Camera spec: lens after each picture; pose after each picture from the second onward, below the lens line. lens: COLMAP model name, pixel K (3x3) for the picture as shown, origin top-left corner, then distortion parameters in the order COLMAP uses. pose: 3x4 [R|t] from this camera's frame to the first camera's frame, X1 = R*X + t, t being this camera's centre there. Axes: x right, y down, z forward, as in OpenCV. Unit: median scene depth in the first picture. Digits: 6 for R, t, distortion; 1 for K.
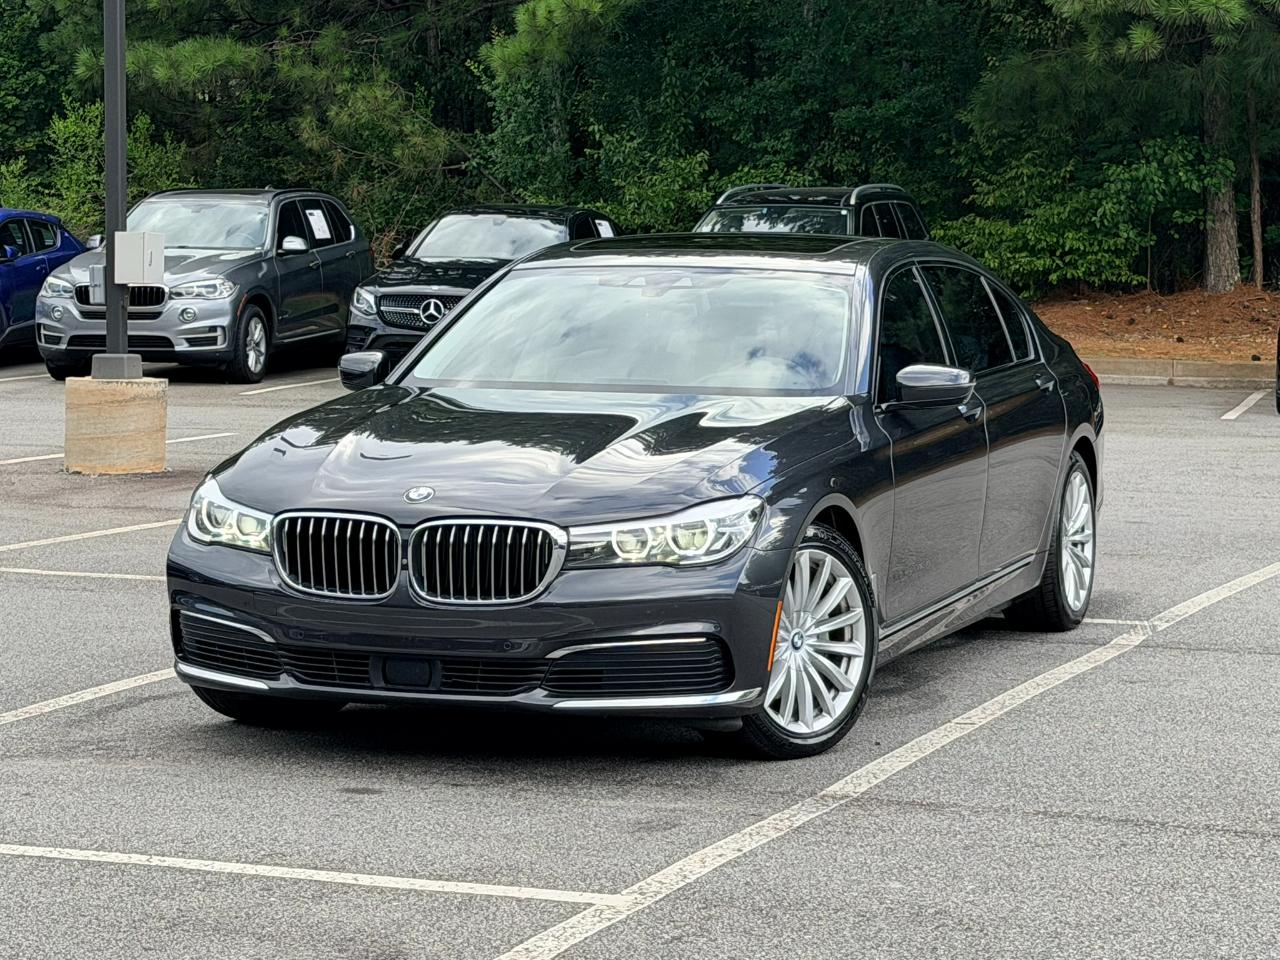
lens RADIAL K [[3234.4, 0, 636.4], [0, 3234.4, 480.0], [0, 0, 1]] dist [0.125226, -0.315918]
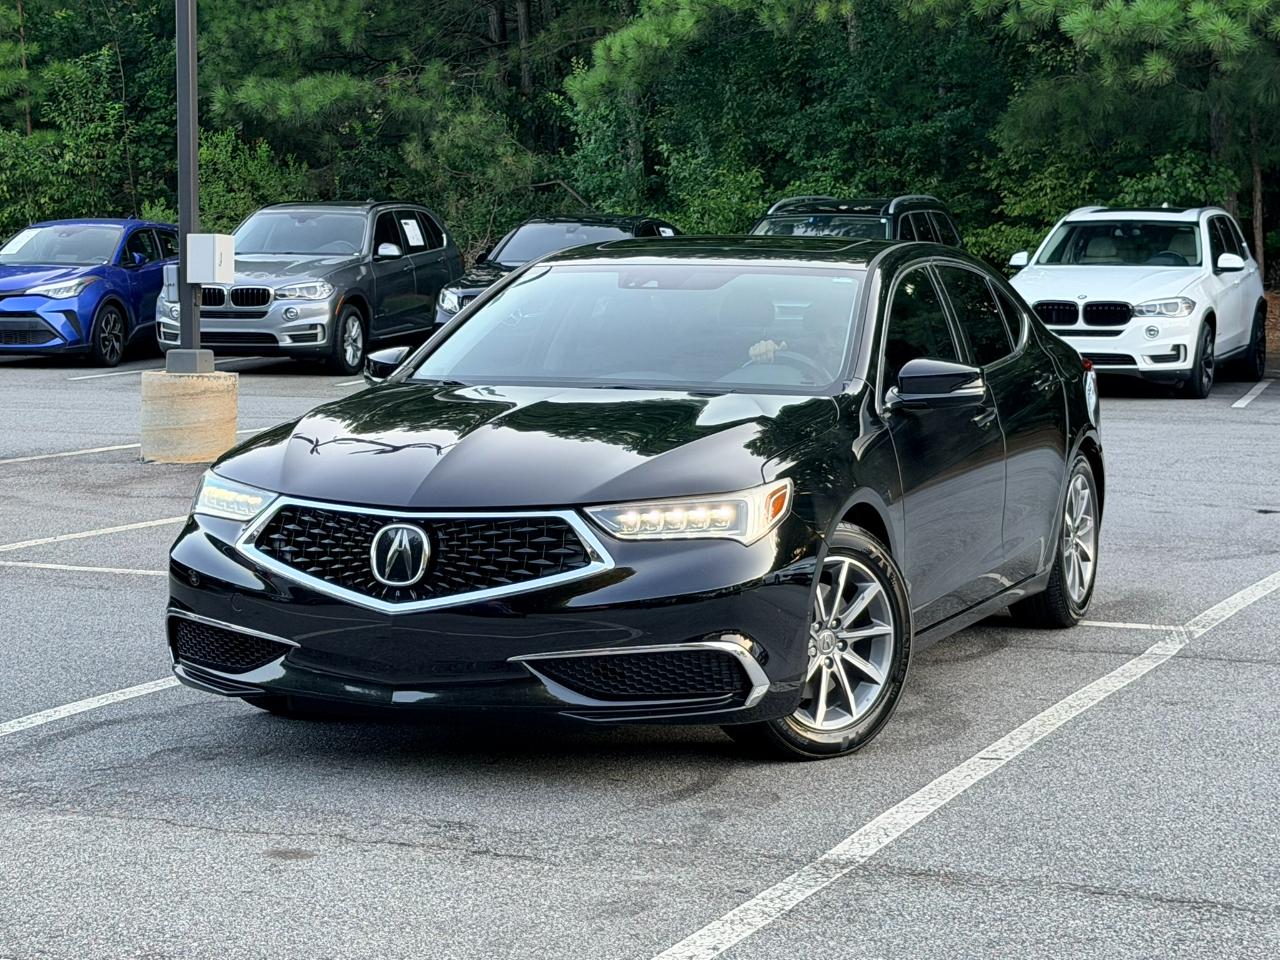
lens RADIAL K [[2710.7, 0, 623.9], [0, 2710.7, 456.3], [0, 0, 1]] dist [0.145956, -0.186548]
pose [[0.999401, -0.000387, -0.034603, 0.011933], [0.000422, 0.999999, 0.000984, -0.004518], [0.034602, -0.000998, 0.999401, 0.110954]]
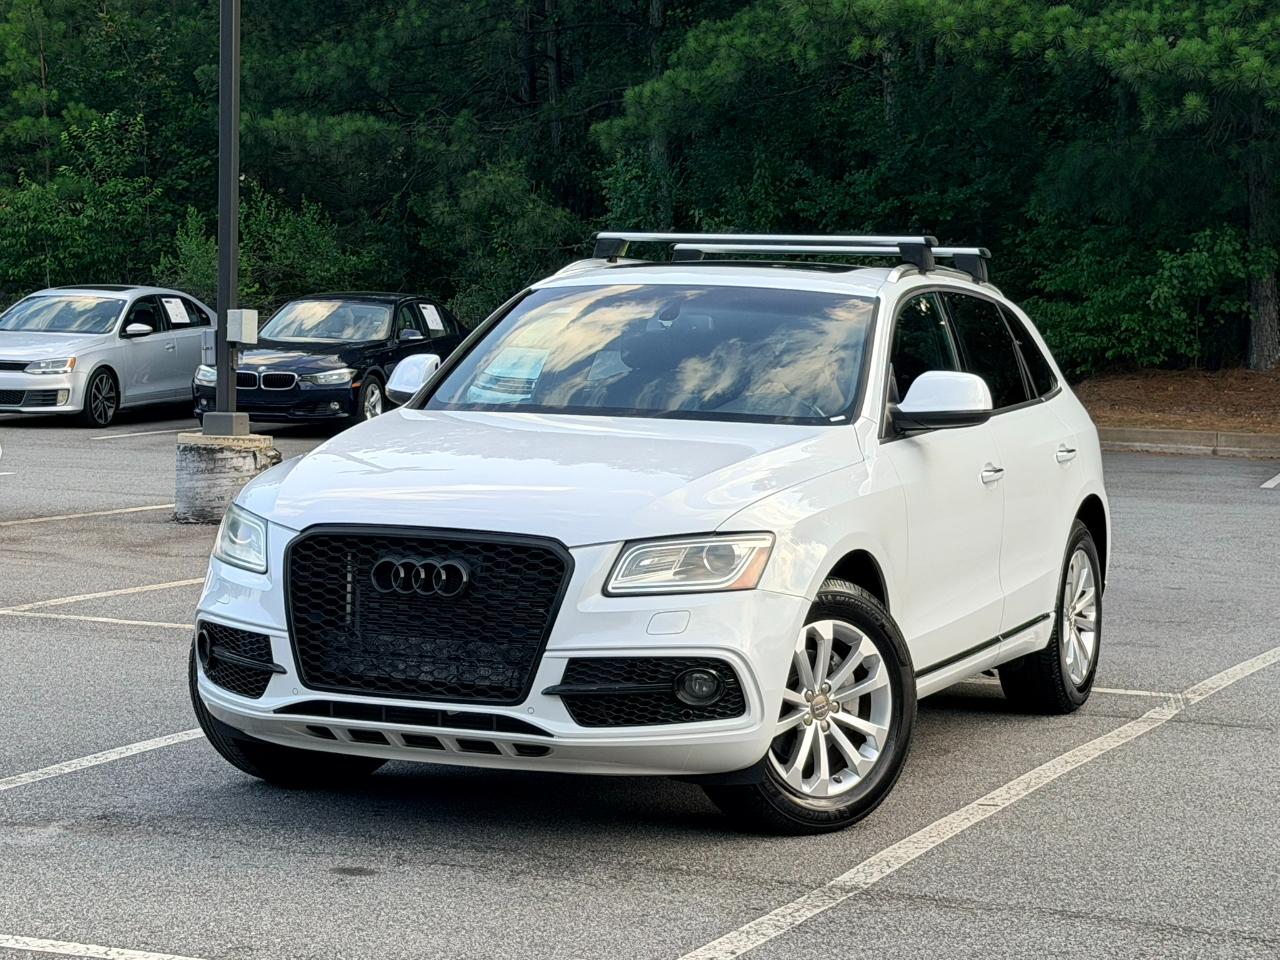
lens RADIAL K [[2831.6, 0, 634.5], [0, 2831.6, 481.5], [0, 0, 1]] dist [0.121024, 0.114557]
pose [[0.999098, 0.016742, -0.039012, 0.012150], [-0.017343, 0.999735, -0.015117, -0.003766], [0.038749, 0.015780, 0.999124, 0.061183]]
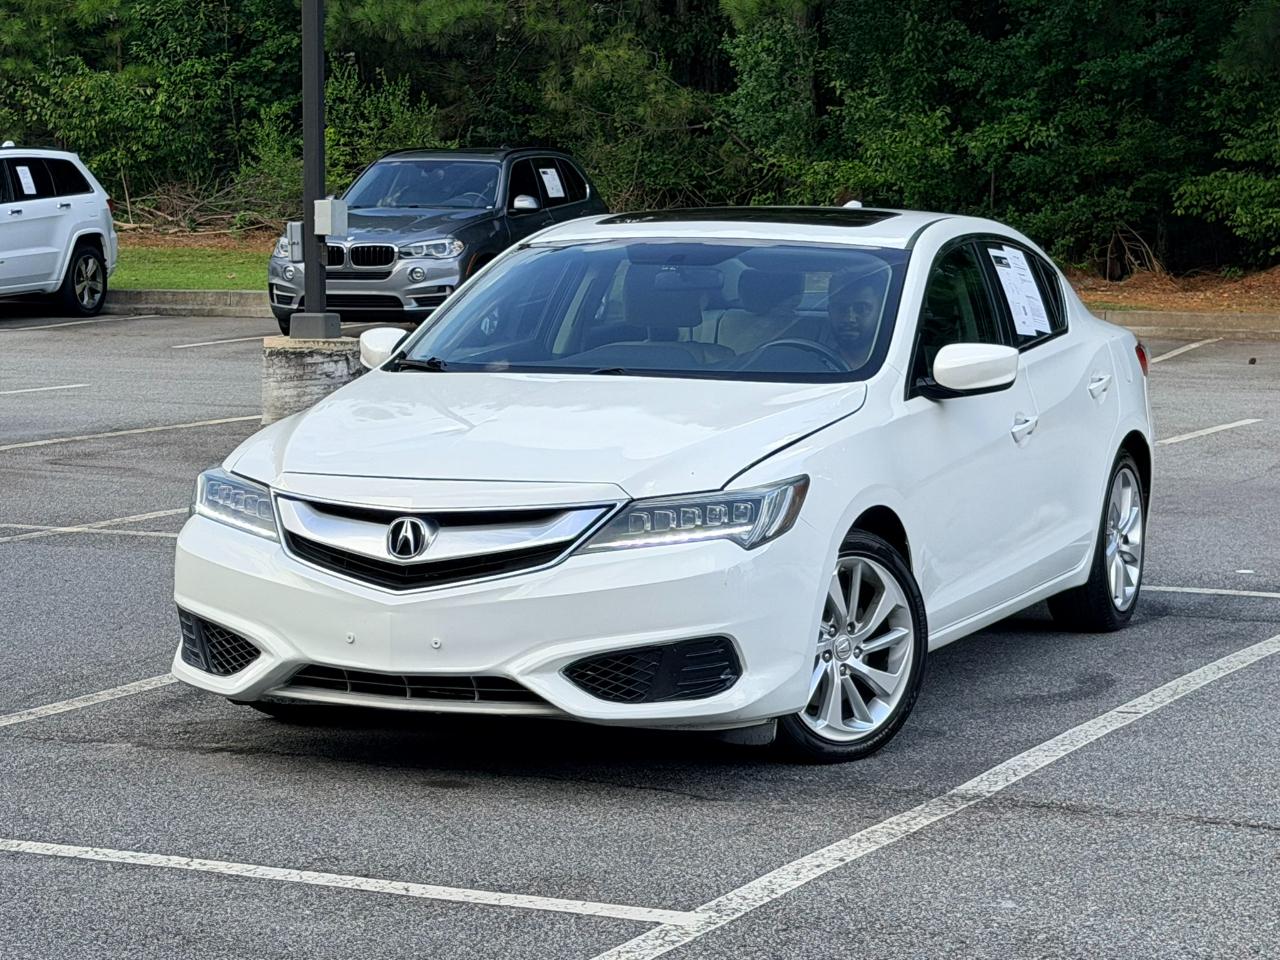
lens RADIAL K [[3186.6, 0, 628.0], [0, 3186.6, 481.2], [0, 0, 1]] dist [0.111166, 0.073553]
pose [[0.996182, 0.002530, -0.087262, 0.018236], [-0.001360, 0.999908, 0.013469, -0.000936], [0.087288, -0.013299, 0.996094, 0.041692]]
